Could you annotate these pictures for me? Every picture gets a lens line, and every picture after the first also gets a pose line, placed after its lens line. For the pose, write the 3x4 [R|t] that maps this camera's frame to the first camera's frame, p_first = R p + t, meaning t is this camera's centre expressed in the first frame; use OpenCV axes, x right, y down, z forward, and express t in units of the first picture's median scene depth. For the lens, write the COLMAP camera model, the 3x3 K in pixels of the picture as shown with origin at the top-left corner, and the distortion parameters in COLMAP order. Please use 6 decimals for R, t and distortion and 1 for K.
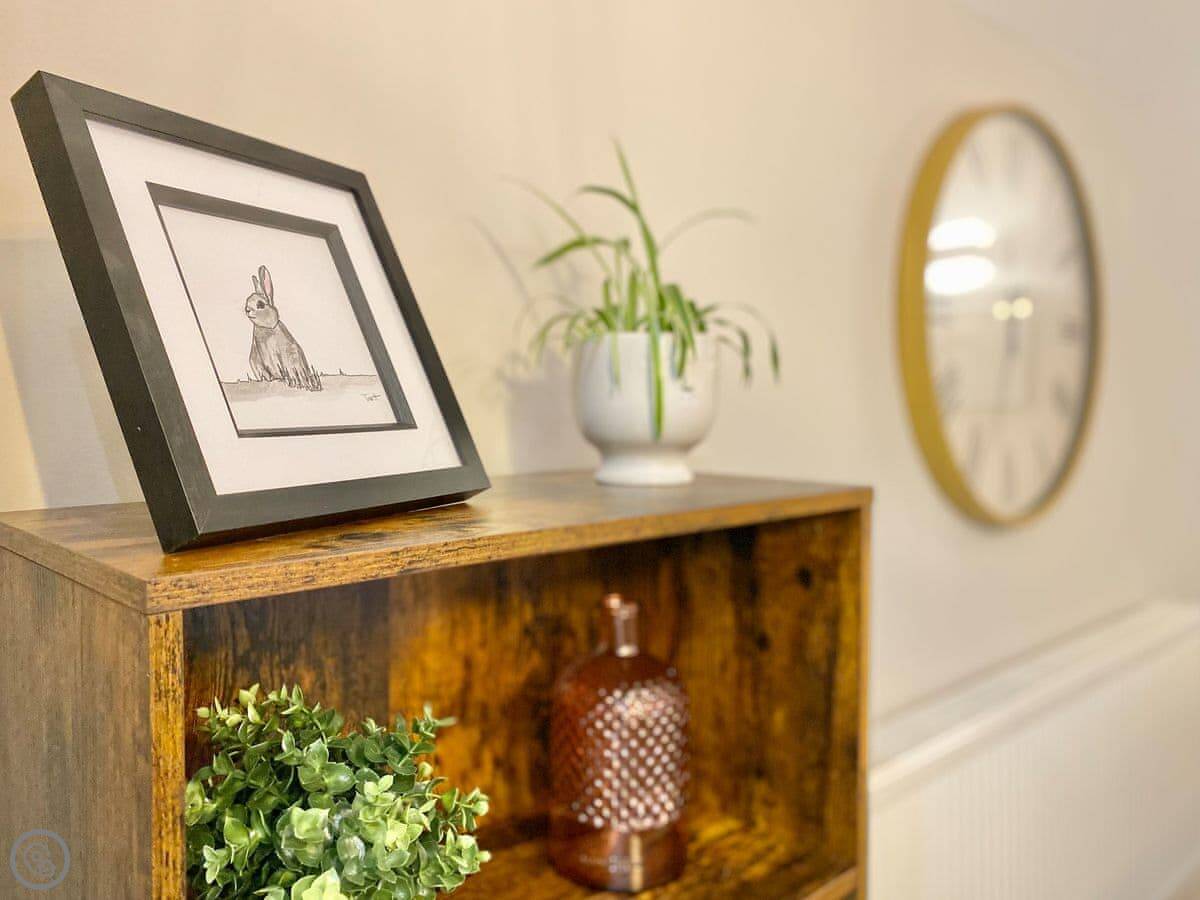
lens RADIAL K [[1009.1, 0, 599.4], [0, 1009.1, 447.7], [0, 0, 1]] dist [-0.054897, 0.000578]
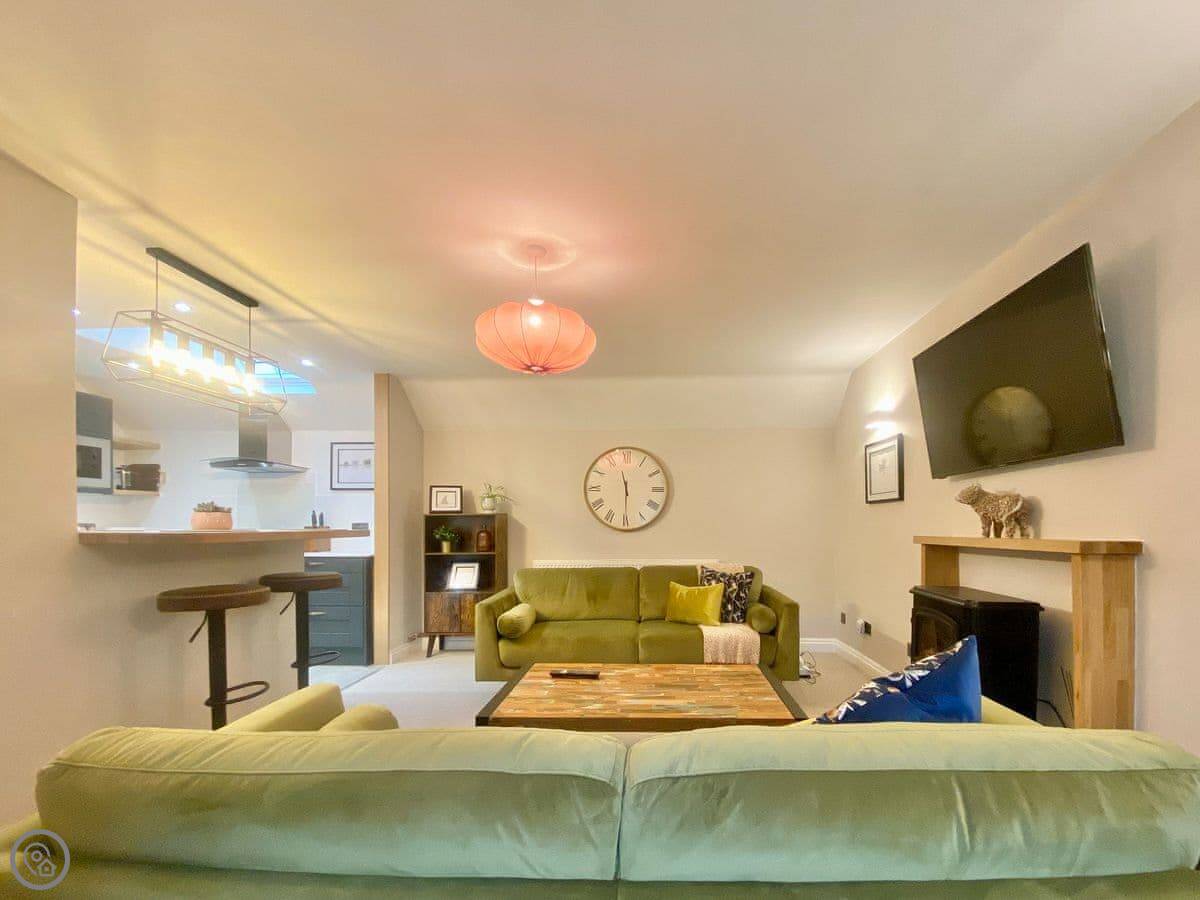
lens RADIAL K [[521.7, 0, 646.1], [0, 521.7, 519.7], [0, 0, 1]] dist [0.000171, -0.000294]
pose [[0.705298, 0.007170, -0.708875, 5.542795], [-0.035016, 0.999081, -0.024733, 0.195504], [0.708046, 0.042266, 0.704900, -1.735674]]
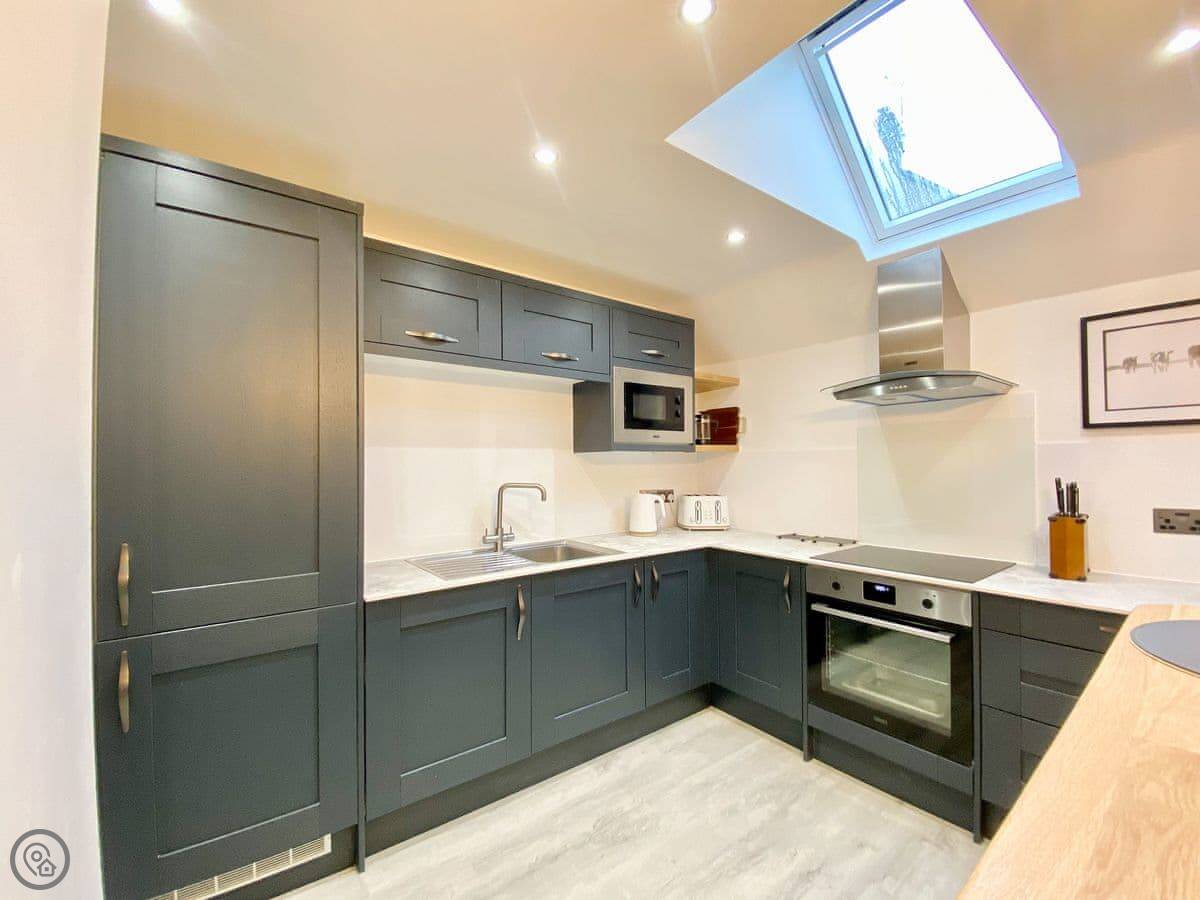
lens RADIAL K [[497.4, 0, 594.5], [0, 497.4, 459.9], [0, 0, 1]] dist [0.035309, -0.028245]
pose [[-0.115254, 0.006244, -0.993316, 1.321392], [-0.031098, 0.999467, 0.009891, 0.028009], [0.992849, 0.032031, -0.114999, -2.185243]]
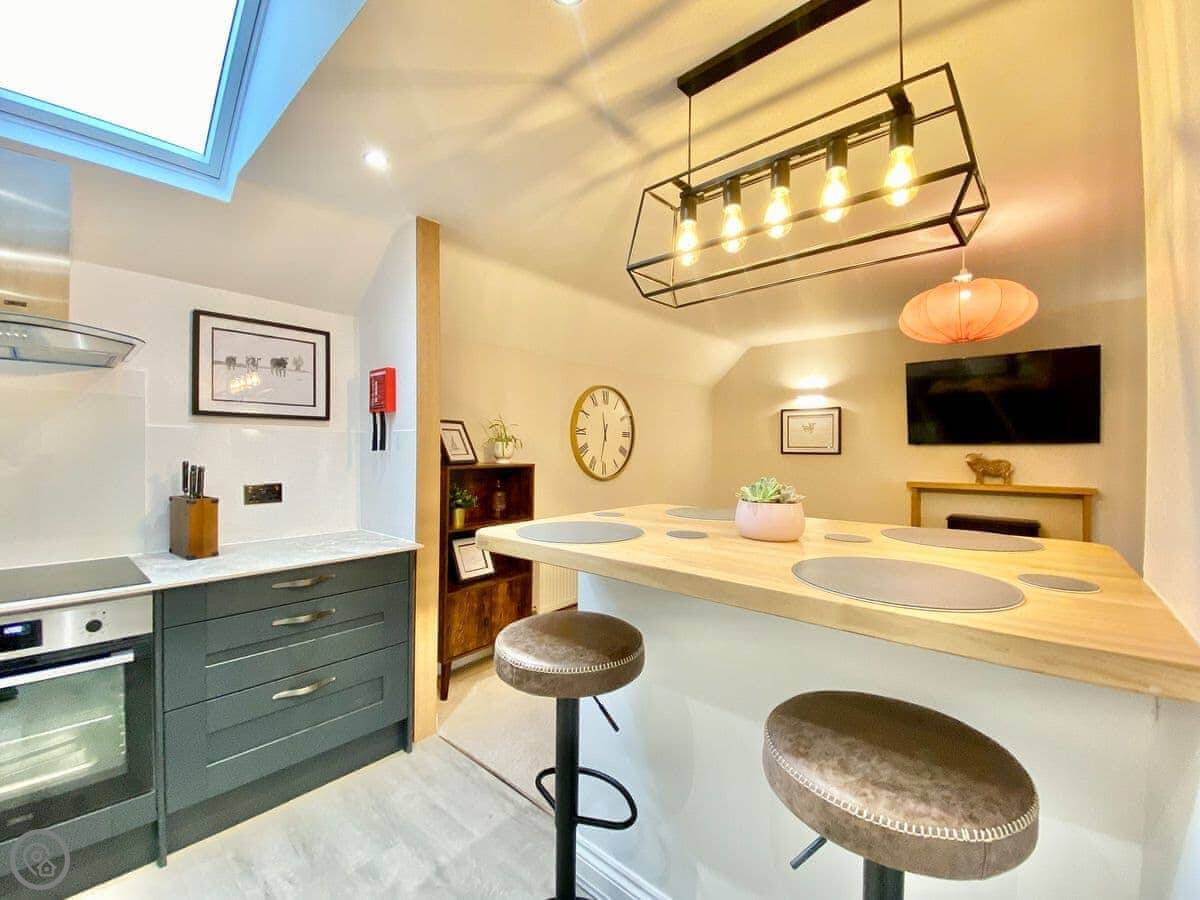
lens RADIAL K [[502.9, 0, 594.7], [0, 502.9, 451.5], [0, 0, 1]] dist [0.020522, -0.022594]
pose [[0.995780, 0.021867, 0.089126, 0.429101], [-0.018959, 0.999264, -0.033351, 0.066481], [-0.089789, 0.031521, 0.995462, -2.900898]]
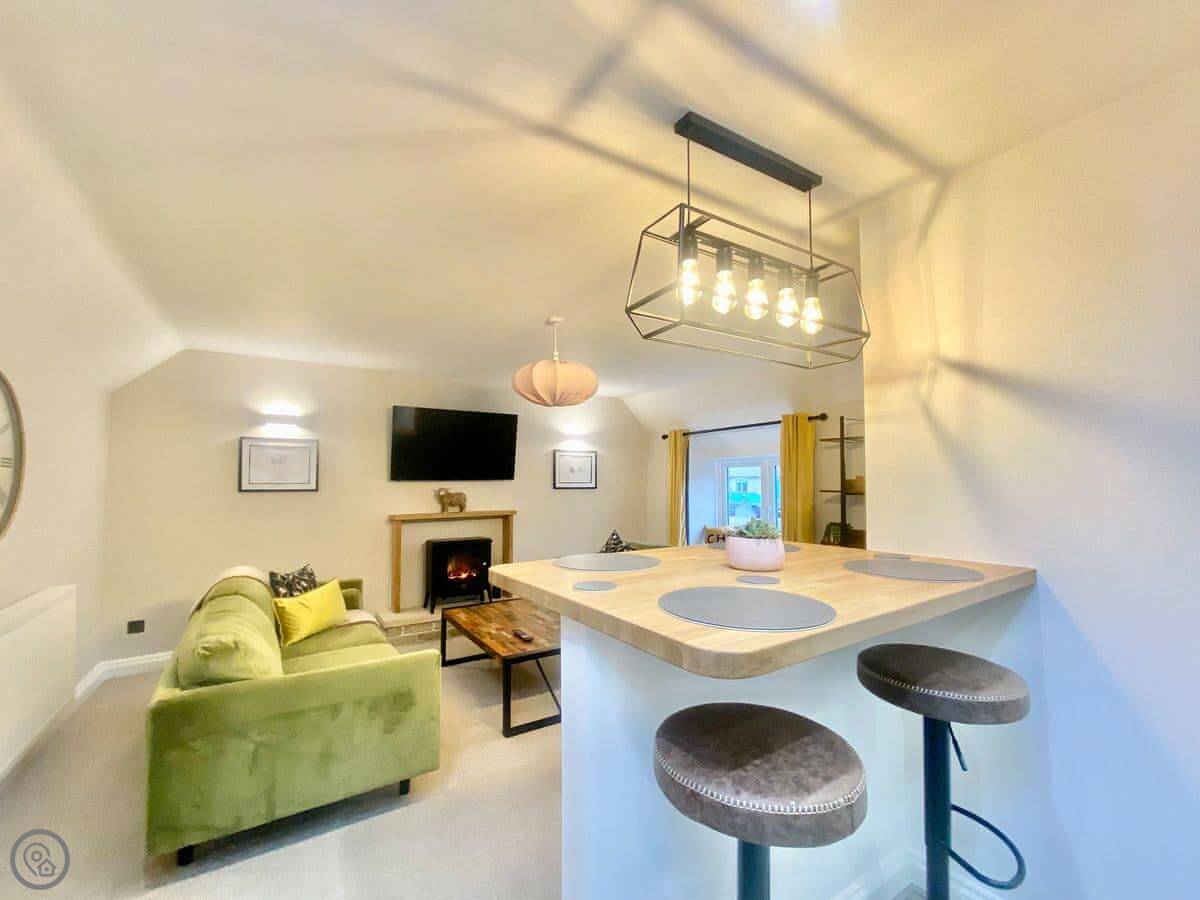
lens RADIAL K [[479.8, 0, 595.7], [0, 479.8, 461.1], [0, 0, 1]] dist [0.016363, 0.000055]
pose [[0.192732, 0.059629, 0.979438, -0.795976], [0.036327, 0.997034, -0.067849, -0.018421], [-0.980579, 0.048657, 0.189994, -1.099681]]
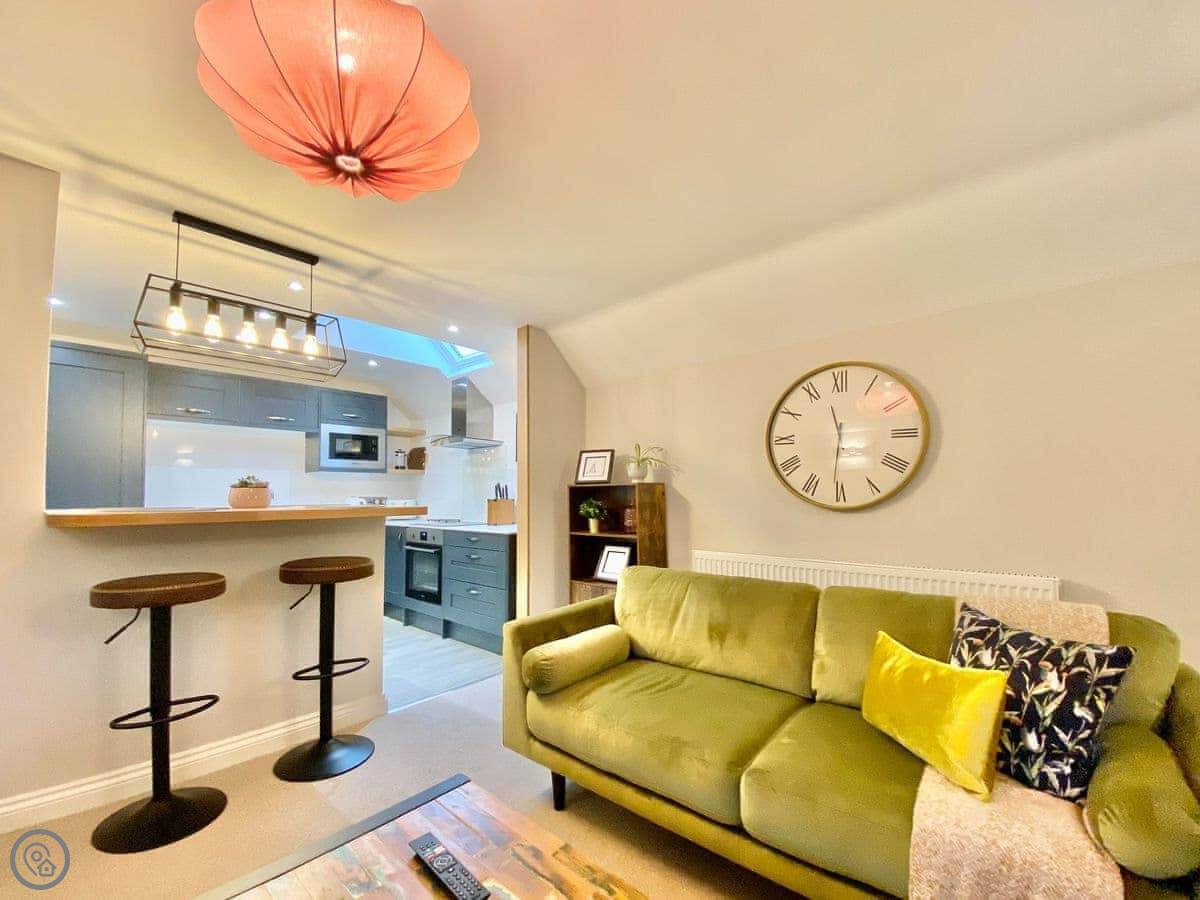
lens RADIAL K [[489.2, 0, 605.4], [0, 489.2, 476.2], [0, 0, 1]] dist [0.015661, -0.025084]
pose [[0.082381, -0.021625, -0.996366, 4.220657], [-0.032107, 0.999188, -0.024341, 0.091256], [0.996084, 0.033995, 0.081620, 0.560067]]
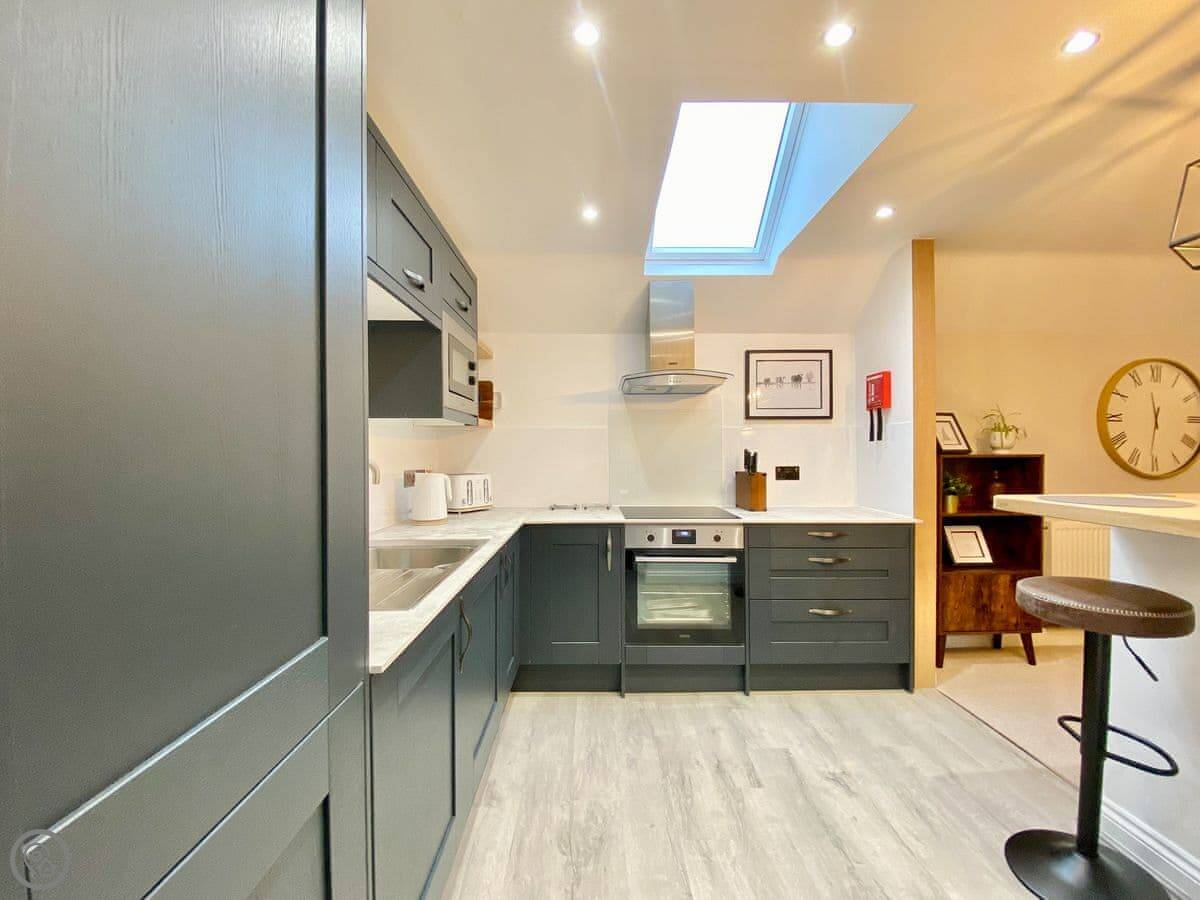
lens RADIAL K [[507.0, 0, 584.3], [0, 507.0, 454.8], [0, 0, 1]] dist [0.028576, -0.024036]
pose [[0.733841, 0.012757, -0.679202, 0.377452], [-0.032967, 0.999314, -0.016849, 0.223406], [0.678521, 0.034755, 0.733758, -3.957529]]
